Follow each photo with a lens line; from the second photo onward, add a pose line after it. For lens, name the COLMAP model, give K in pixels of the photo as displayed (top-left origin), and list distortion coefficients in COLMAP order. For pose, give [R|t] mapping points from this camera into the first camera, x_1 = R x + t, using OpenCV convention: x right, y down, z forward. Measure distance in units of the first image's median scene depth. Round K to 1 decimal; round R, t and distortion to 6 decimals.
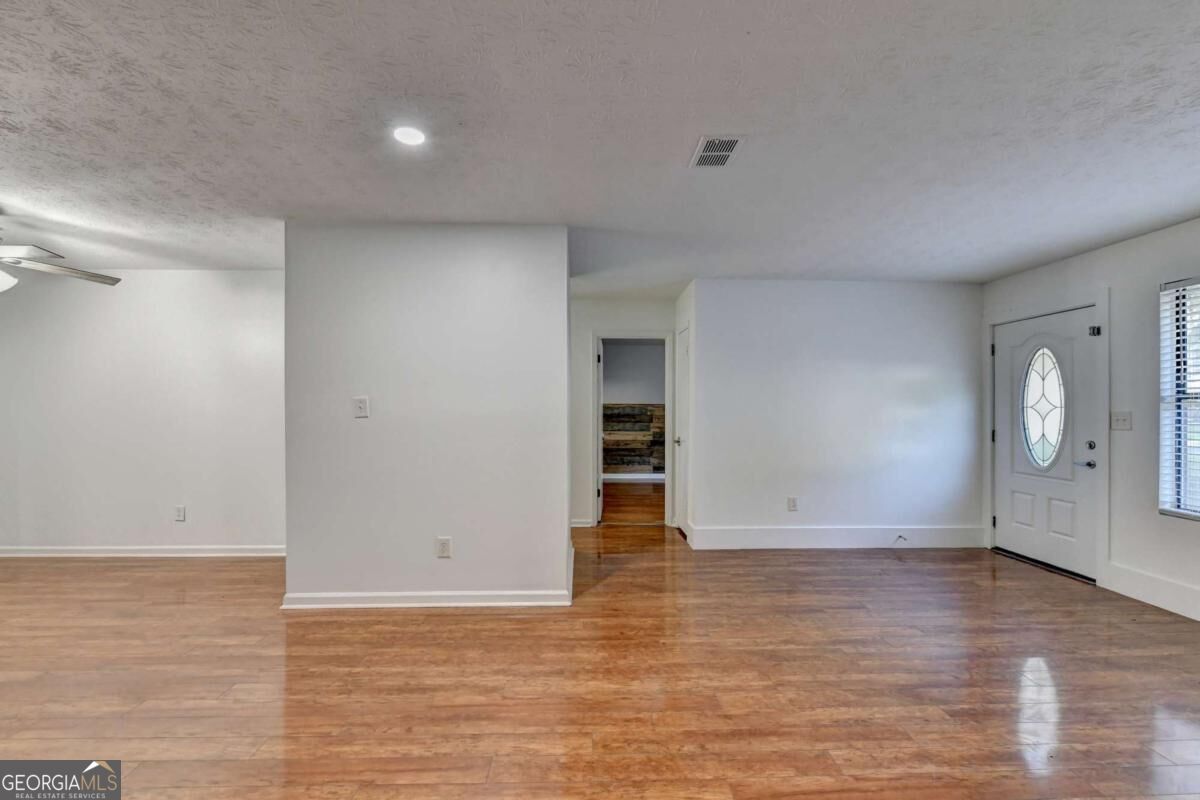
lens RADIAL K [[495.4, 0, 603.4], [0, 495.4, 404.8], [0, 0, 1]] dist [-0.001902, -0.000856]
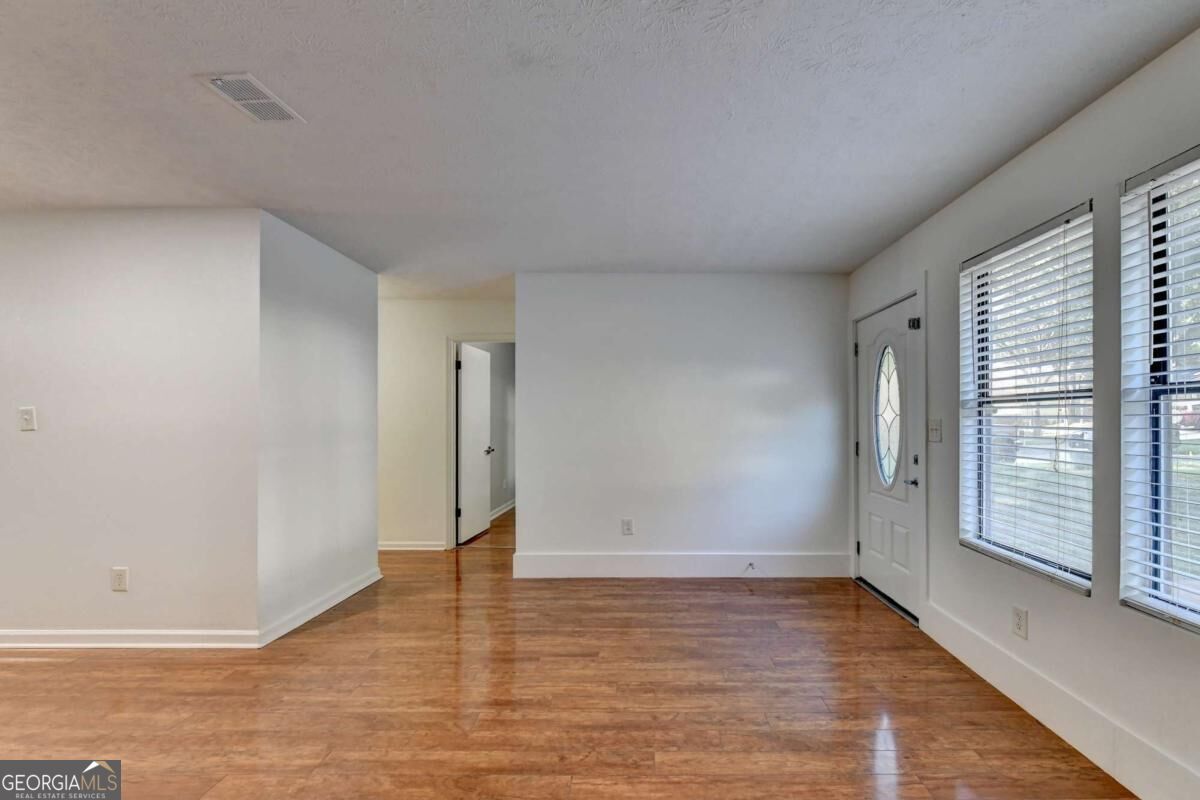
lens RADIAL K [[503.4, 0, 645.6], [0, 503.4, 419.1], [0, 0, 1]] dist [-0.002878, -0.000233]
pose [[0.999370, -0.005375, -0.035076, 0.580618], [0.005502, 0.999979, 0.003521, 0.006969], [0.035056, -0.003711, 0.999378, 0.138756]]
